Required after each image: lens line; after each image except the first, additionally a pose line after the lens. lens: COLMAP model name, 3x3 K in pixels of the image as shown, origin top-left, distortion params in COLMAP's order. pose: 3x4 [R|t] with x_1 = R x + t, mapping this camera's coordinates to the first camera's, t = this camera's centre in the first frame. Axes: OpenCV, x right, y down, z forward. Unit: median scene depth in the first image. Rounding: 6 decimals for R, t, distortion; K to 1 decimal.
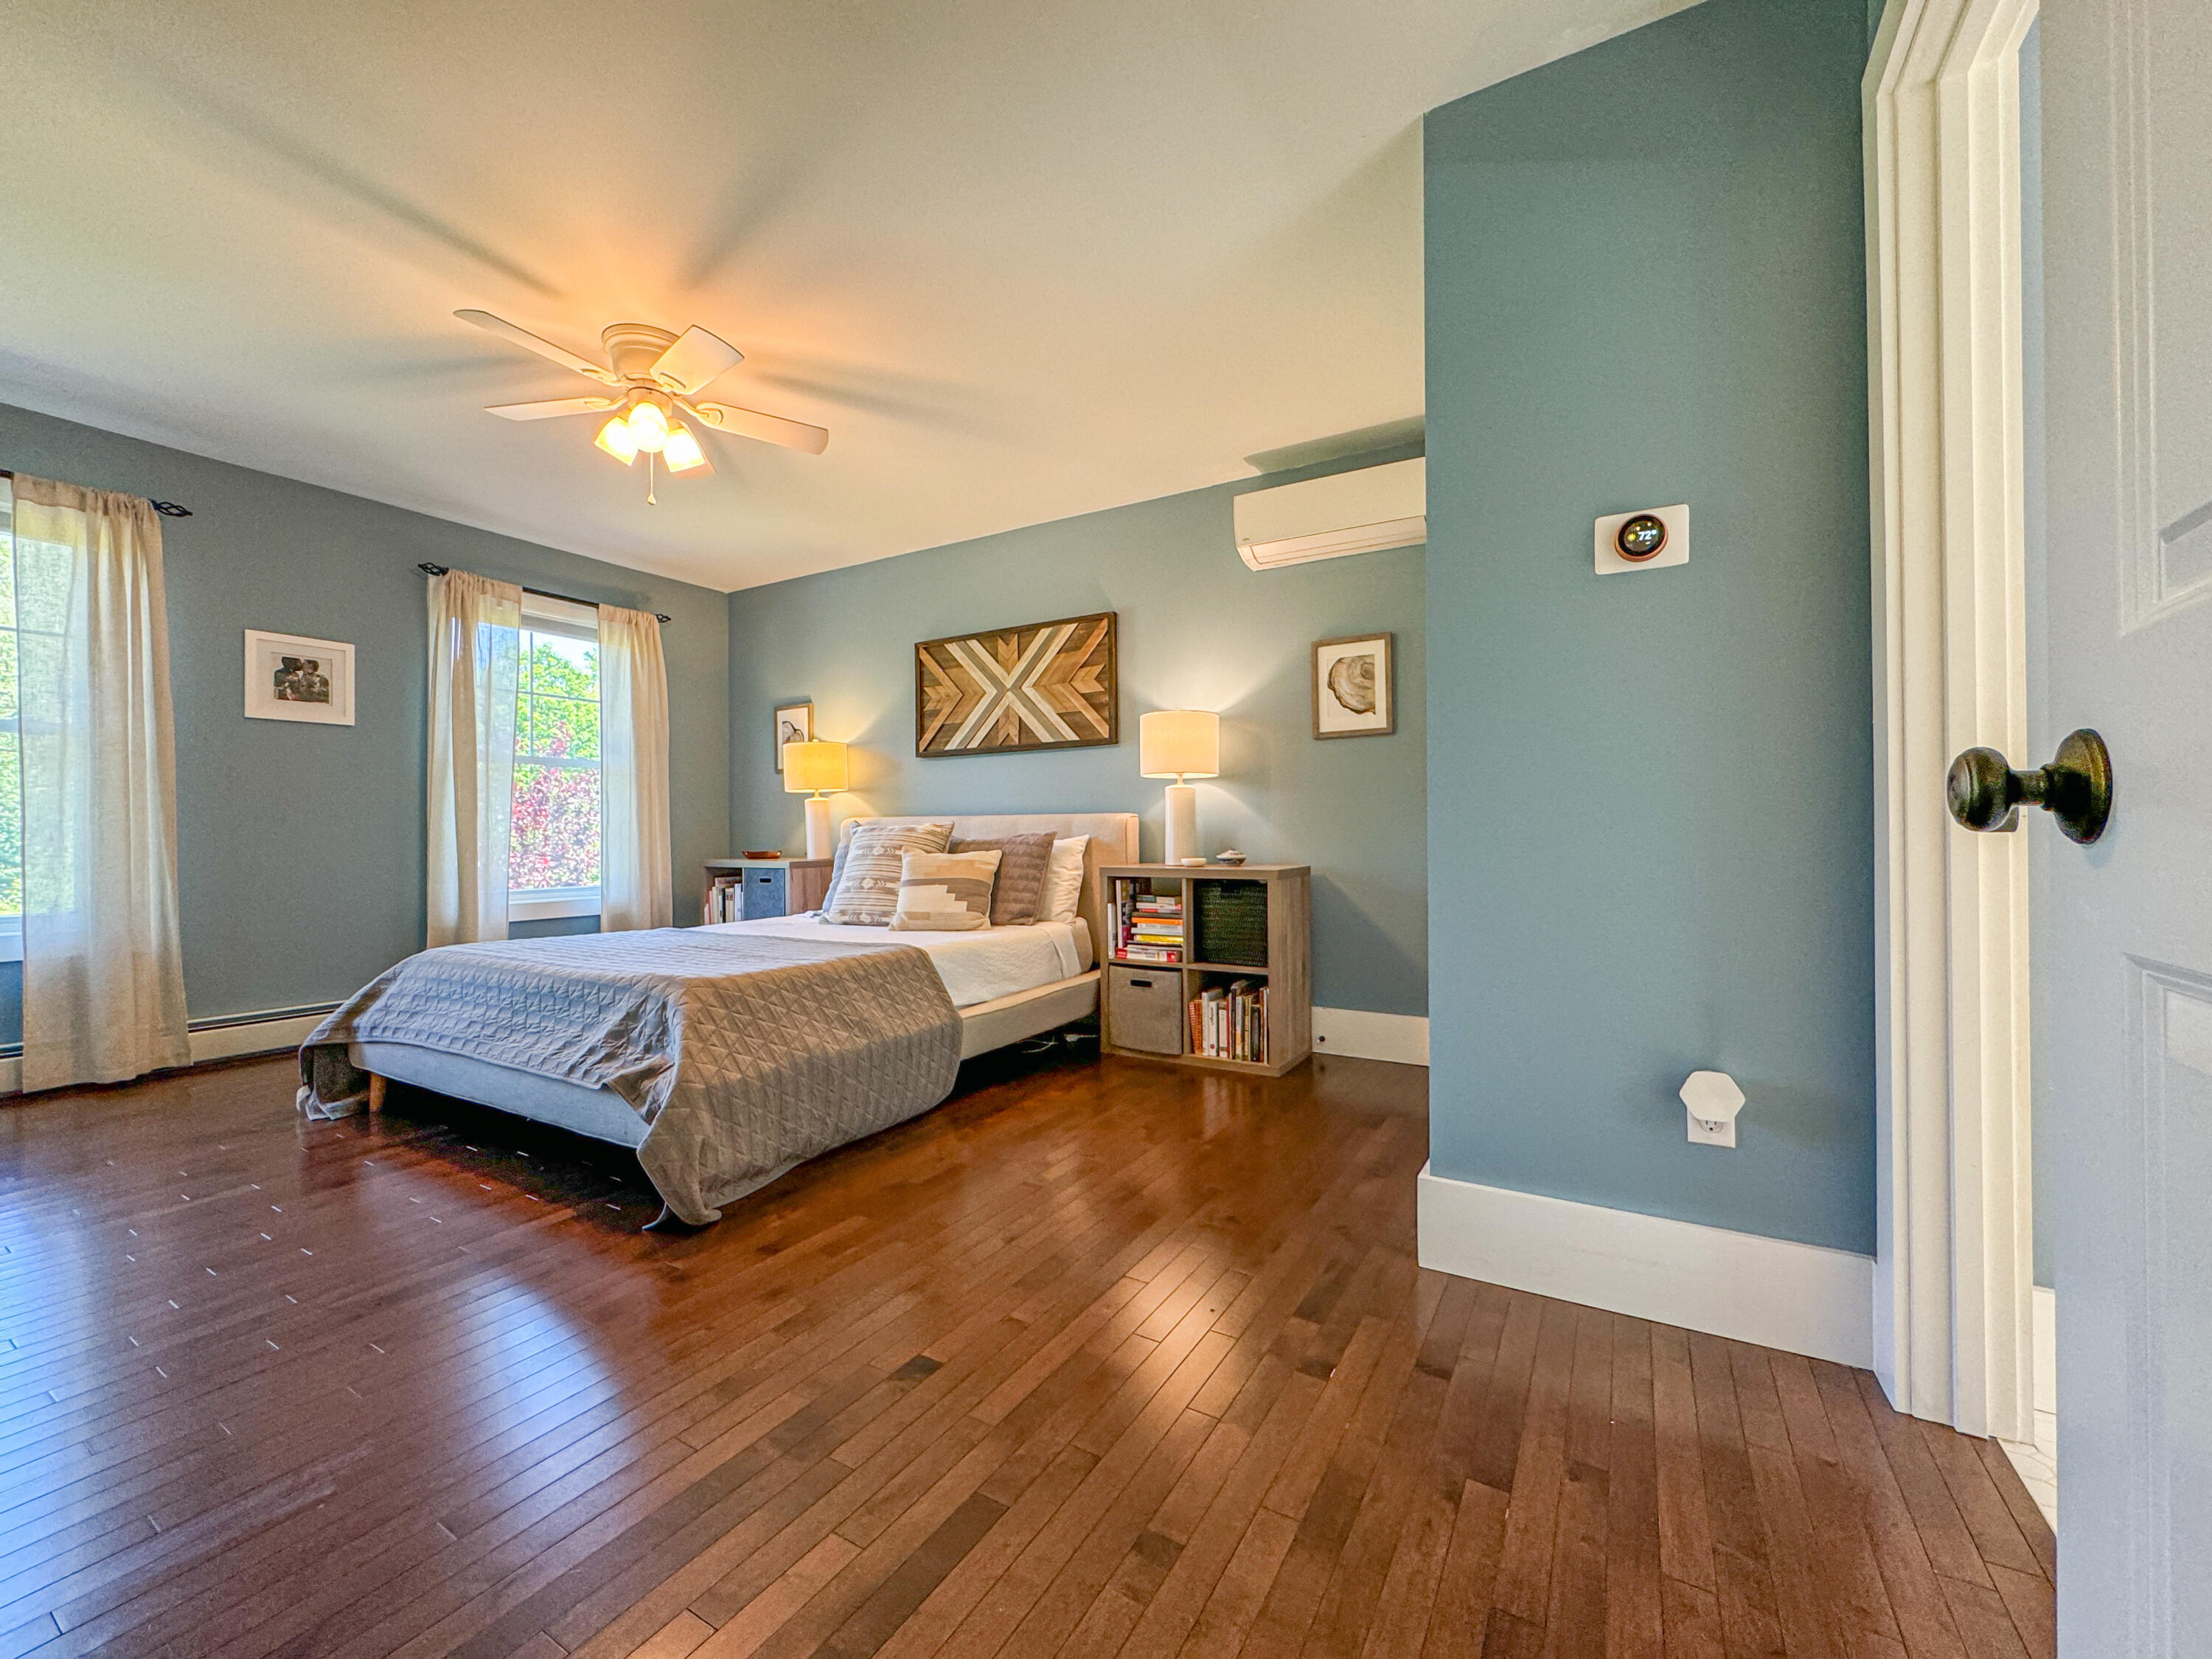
lens RADIAL K [[890.9, 0, 1102.1], [0, 890.9, 837.8], [0, 0, 1]] dist [-0.001504, -0.000122]
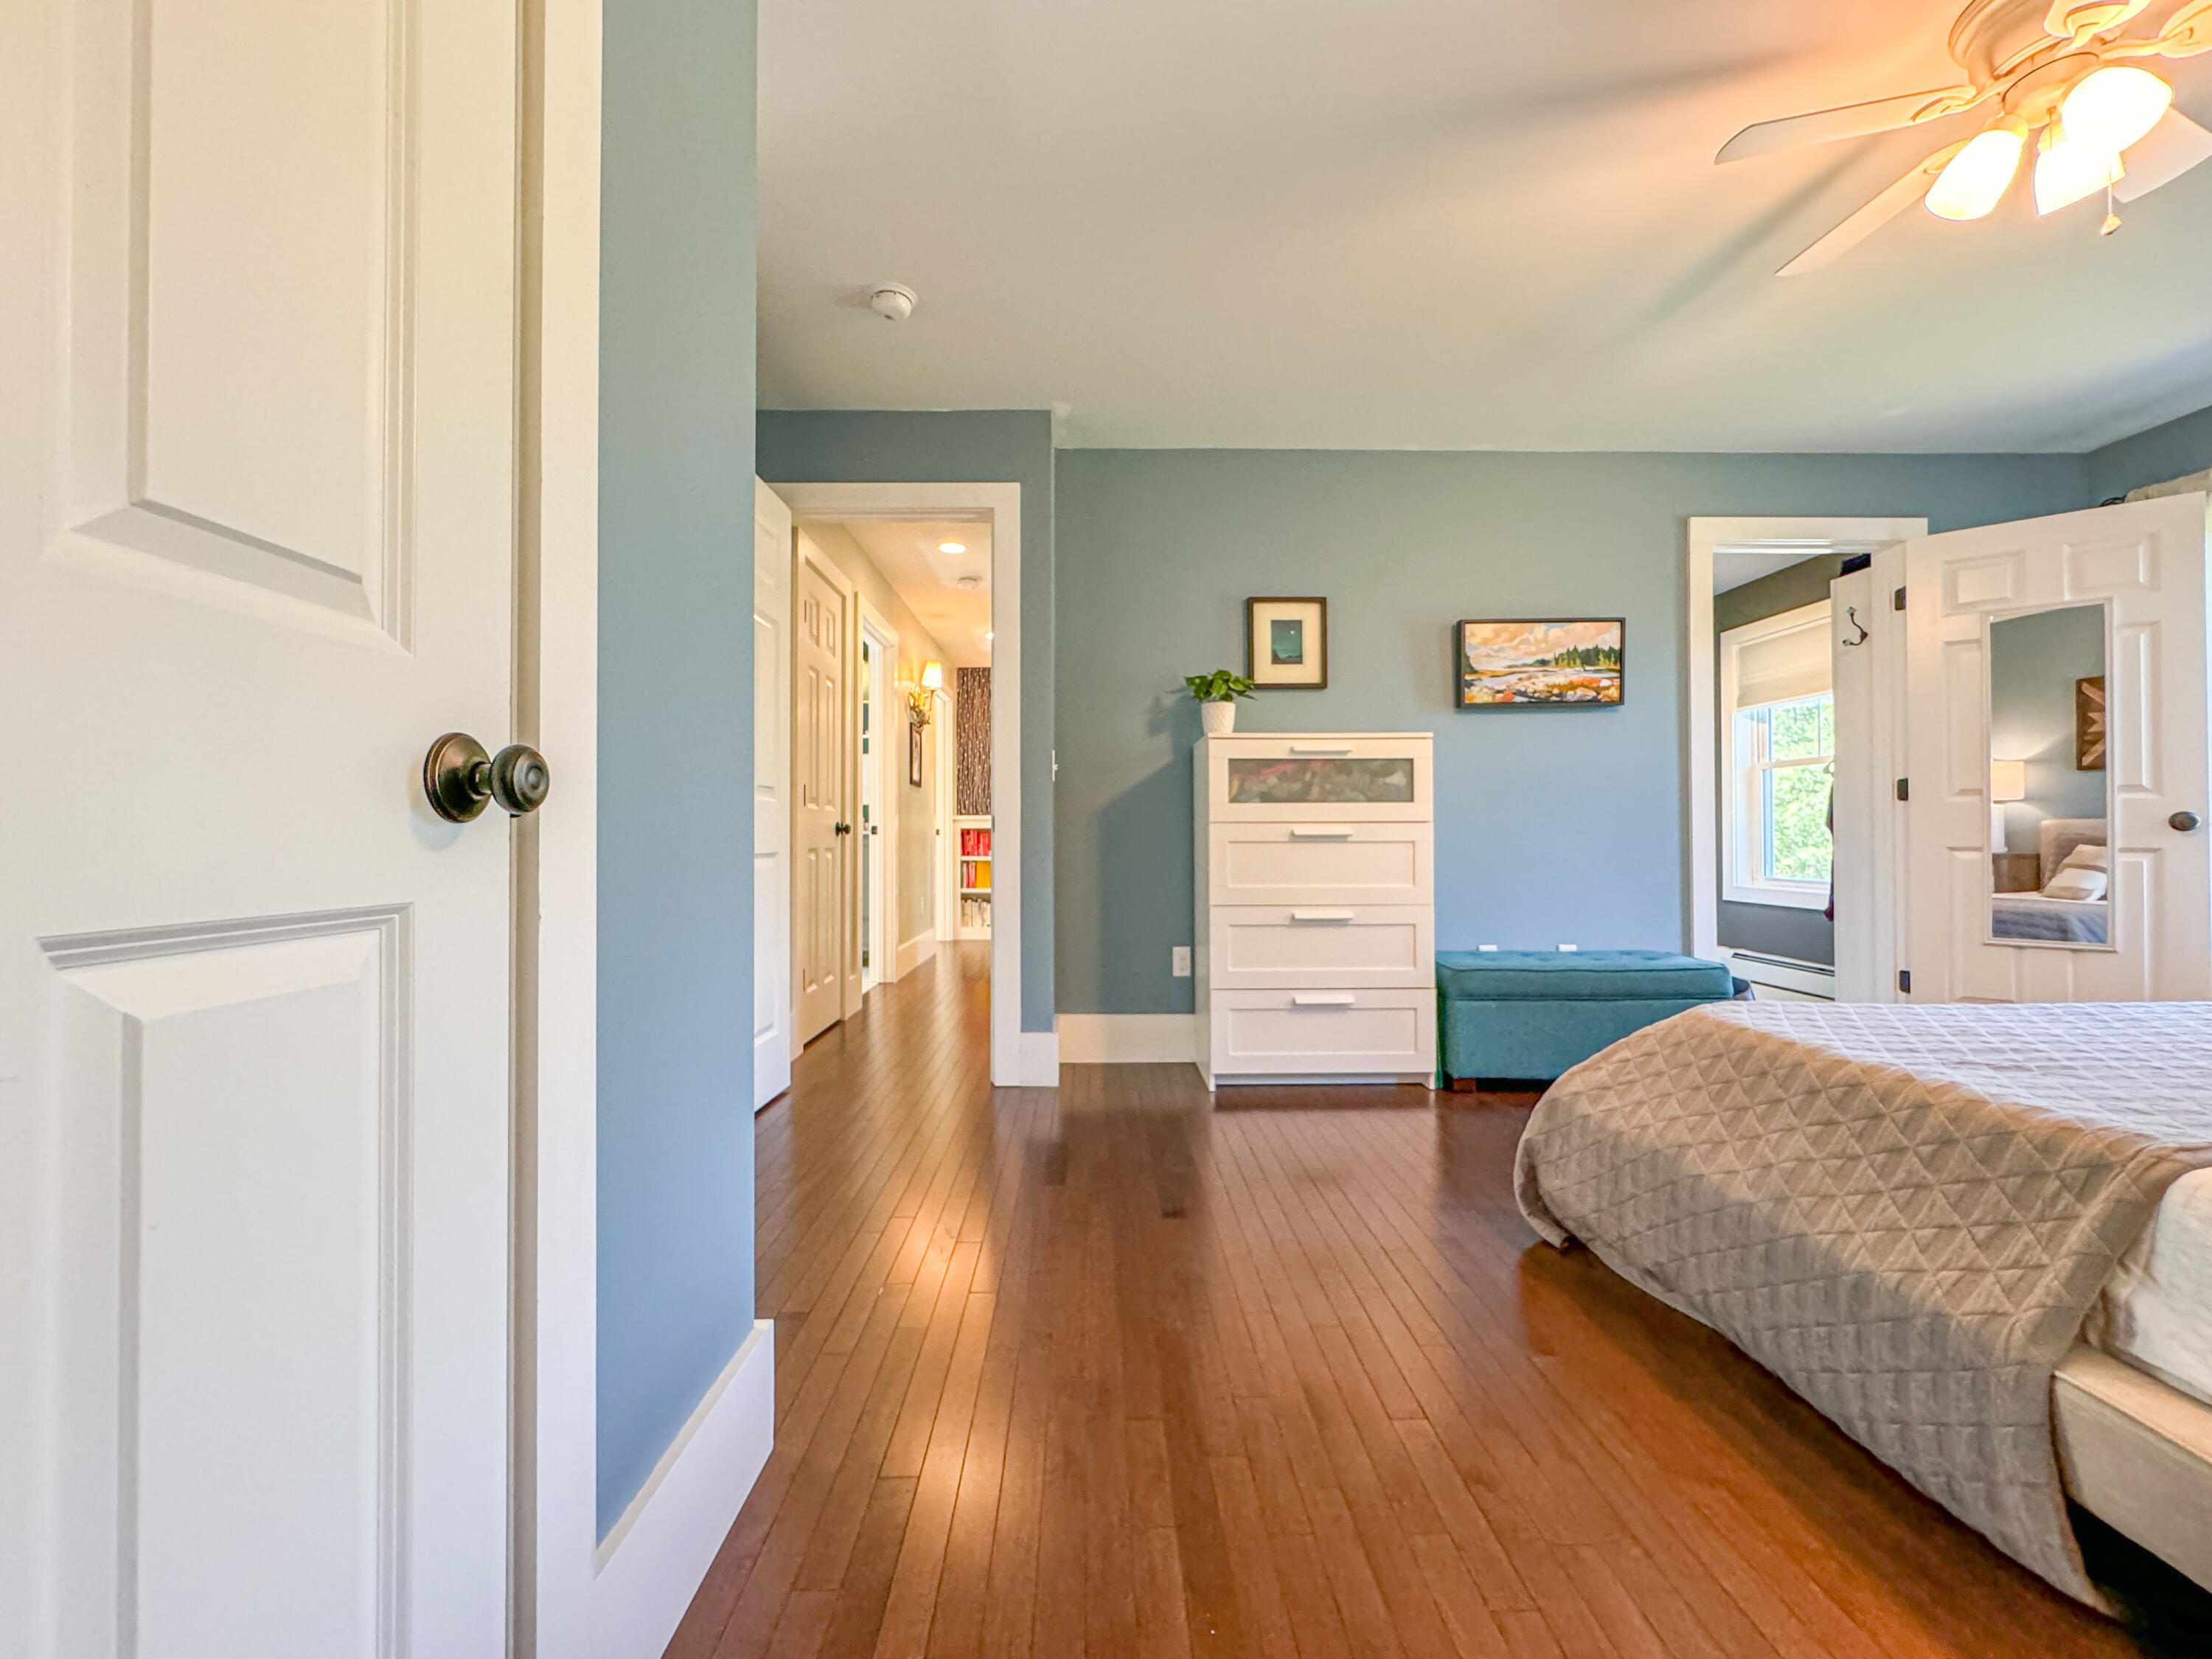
lens RADIAL K [[883.1, 0, 1106.0], [0, 883.1, 829.5], [0, 0, 1]] dist [-0.000703, 0.000036]
pose [[-0.849626, 0.001594, -0.527383, 0.241476], [0.003685, 0.999989, -0.002913, 0.000705], [0.527373, -0.004418, -0.849622, 0.828758]]
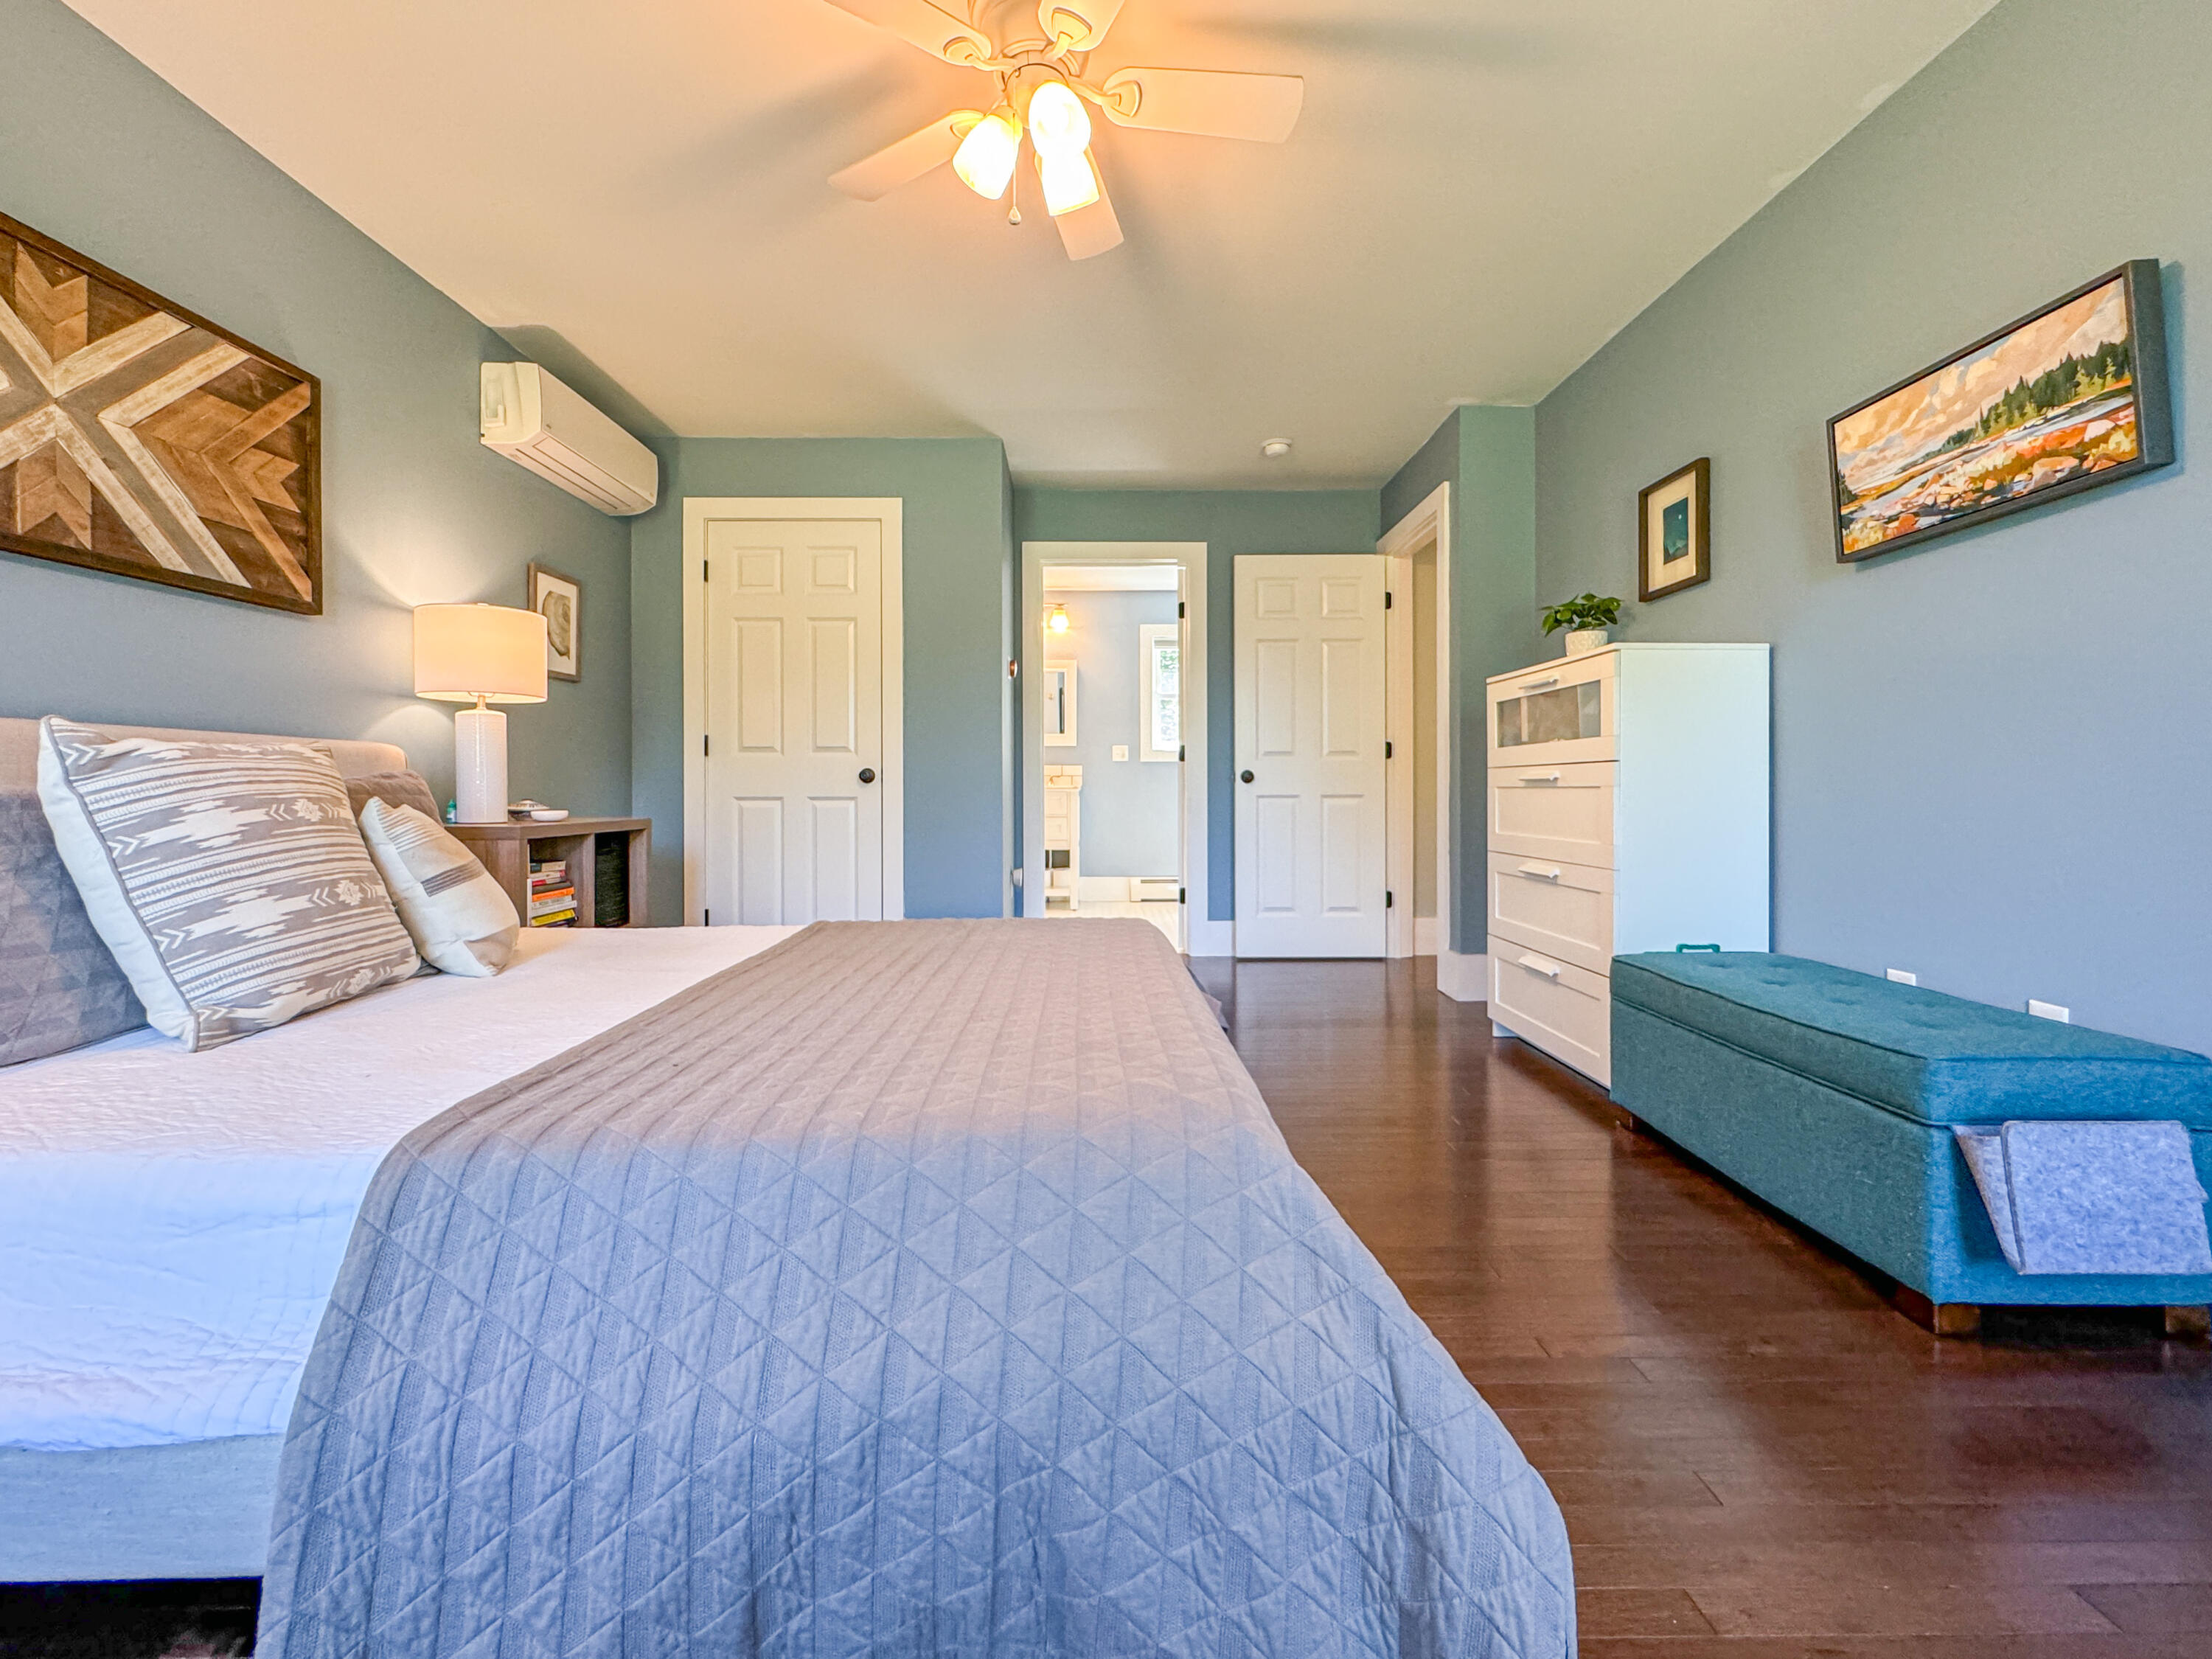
lens RADIAL K [[928.2, 0, 1110.9], [0, 928.2, 791.3], [0, 0, 1]] dist [-0.000525, -0.000112]
pose [[-0.527204, 0.005211, 0.849723, -0.784056], [0.010038, 0.999950, 0.000096, 0.009988], [-0.849679, 0.008580, -0.527230, 0.935378]]
